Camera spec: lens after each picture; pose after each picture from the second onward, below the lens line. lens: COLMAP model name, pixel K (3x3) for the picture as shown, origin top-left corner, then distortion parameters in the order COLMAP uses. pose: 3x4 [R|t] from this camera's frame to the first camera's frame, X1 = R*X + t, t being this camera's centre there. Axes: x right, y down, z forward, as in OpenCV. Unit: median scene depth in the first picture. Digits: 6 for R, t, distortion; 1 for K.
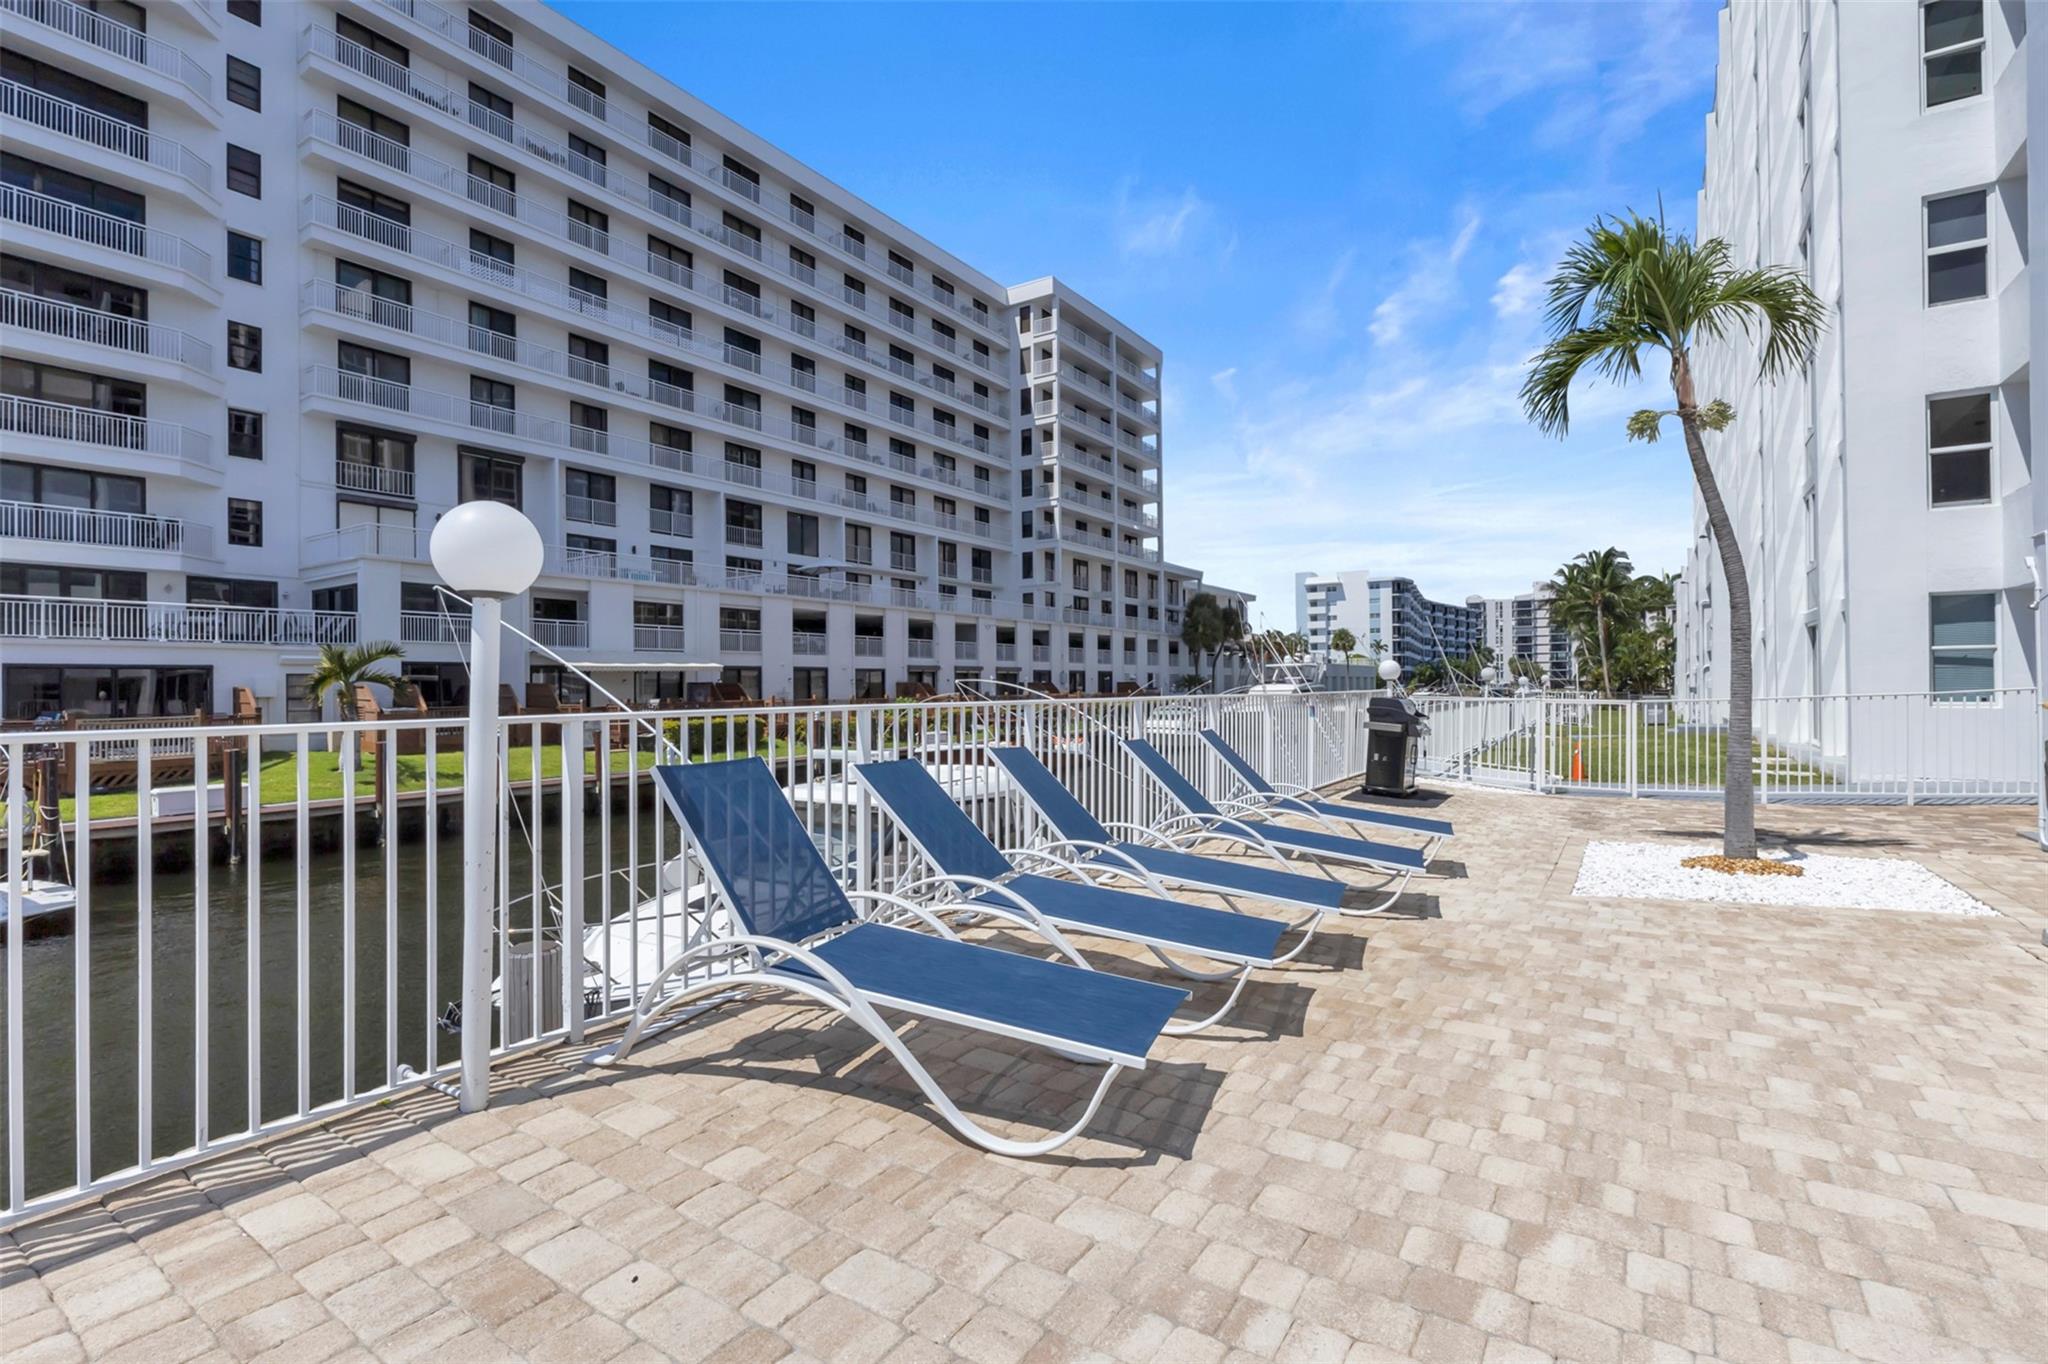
lens RADIAL K [[919.5, 0, 1038.1], [0, 919.5, 689.8], [0, 0, 1]] dist [-0.001257, 0.000118]
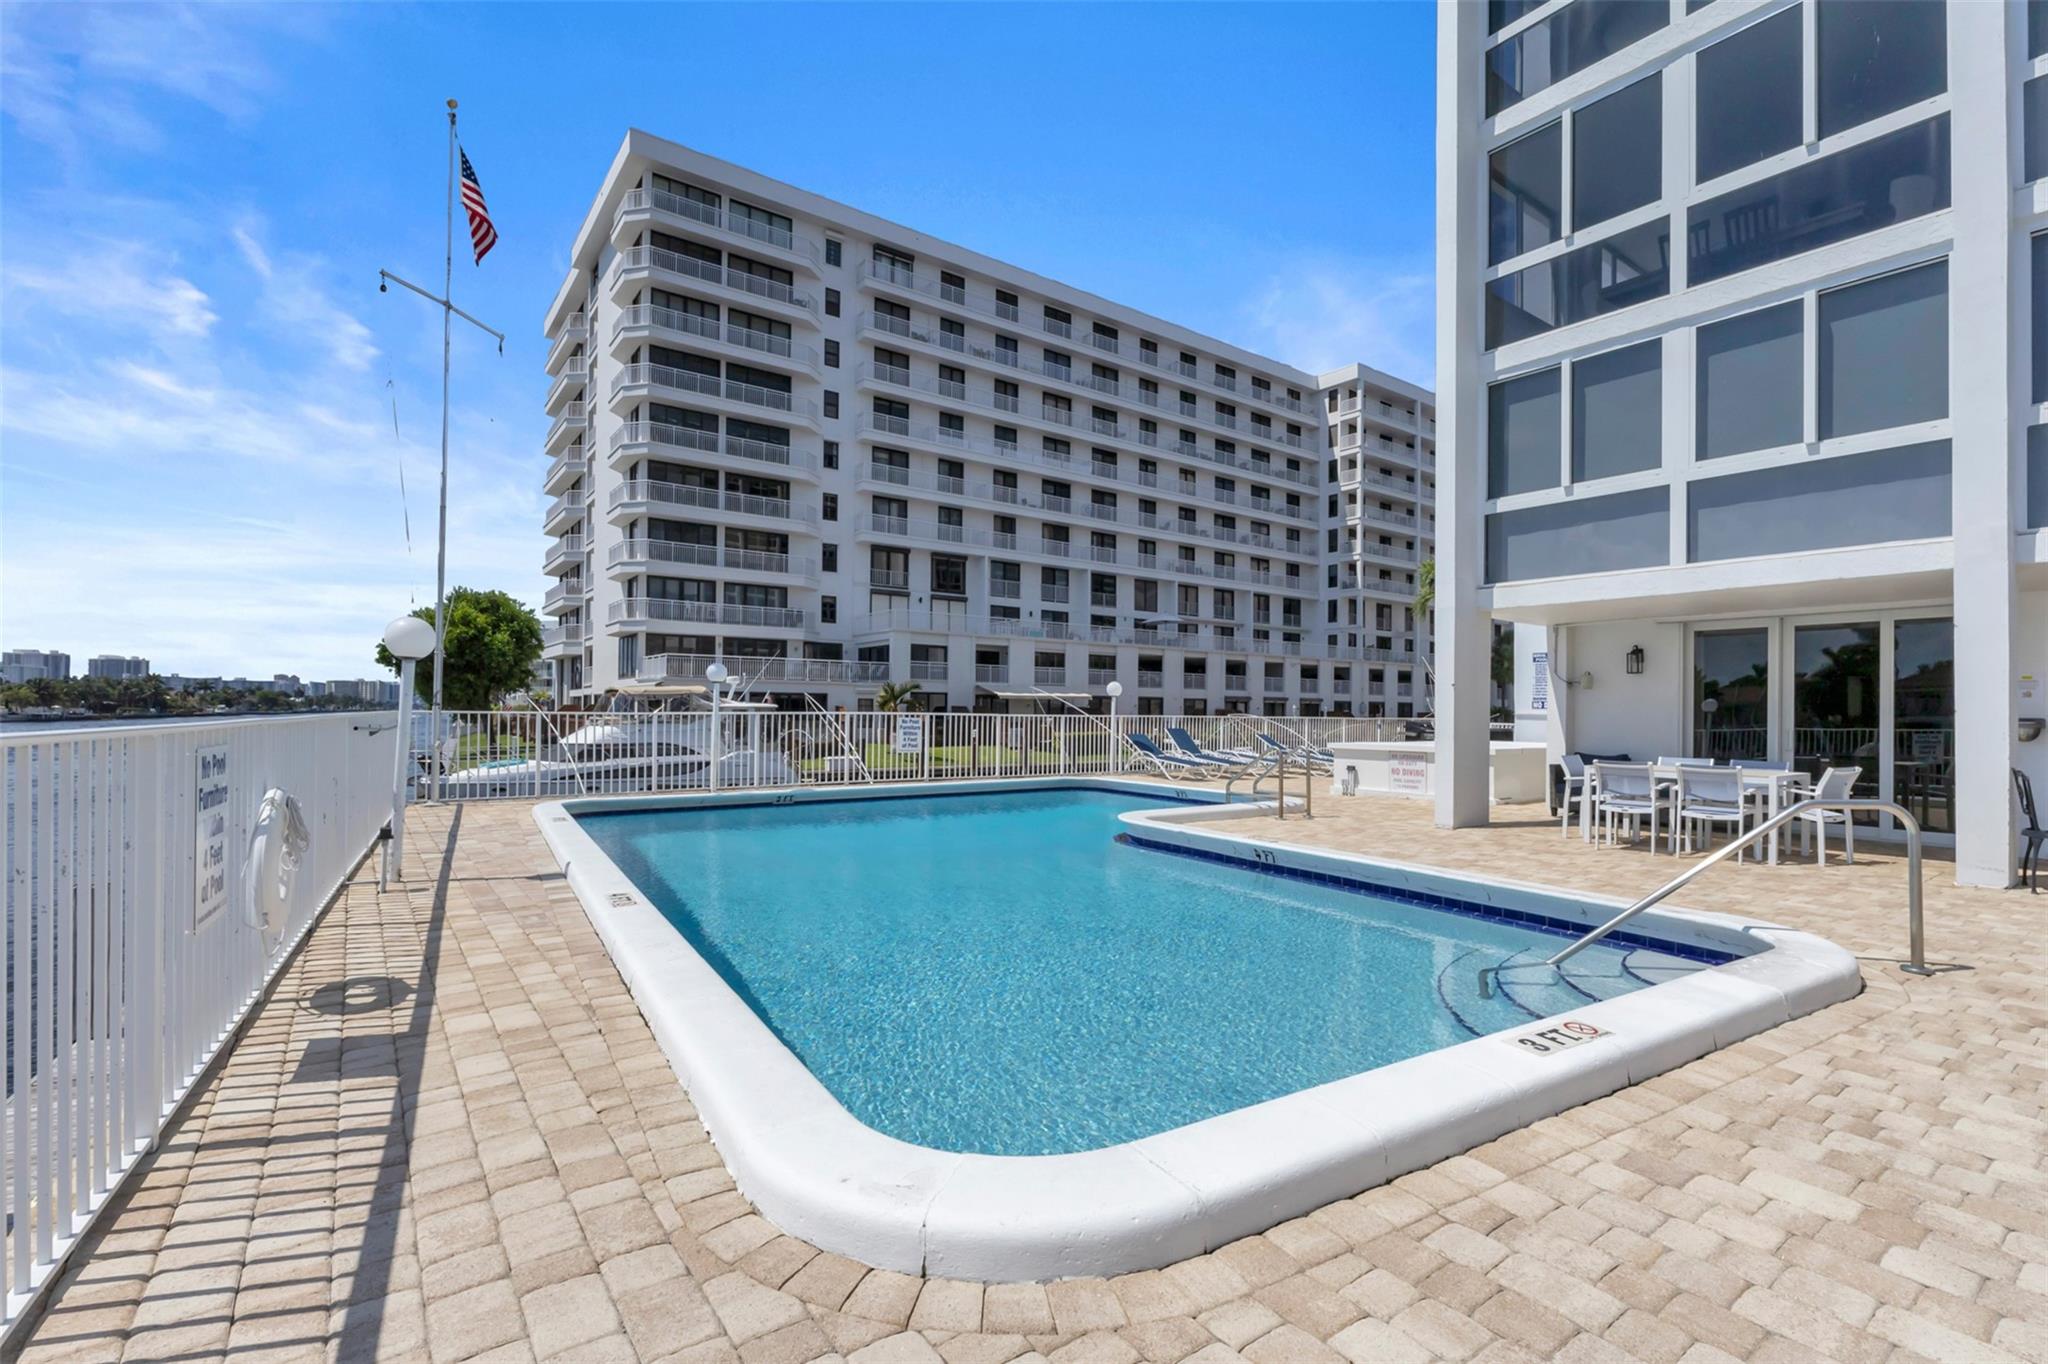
lens RADIAL K [[919.5, 0, 1038.1], [0, 919.5, 689.8], [0, 0, 1]] dist [-0.001257, 0.000118]
pose [[0.935689, 0.005440, -0.352783, 0.061368], [-0.016959, 0.999419, -0.029569, 0.006372], [0.352417, 0.033650, 0.935238, -0.266110]]
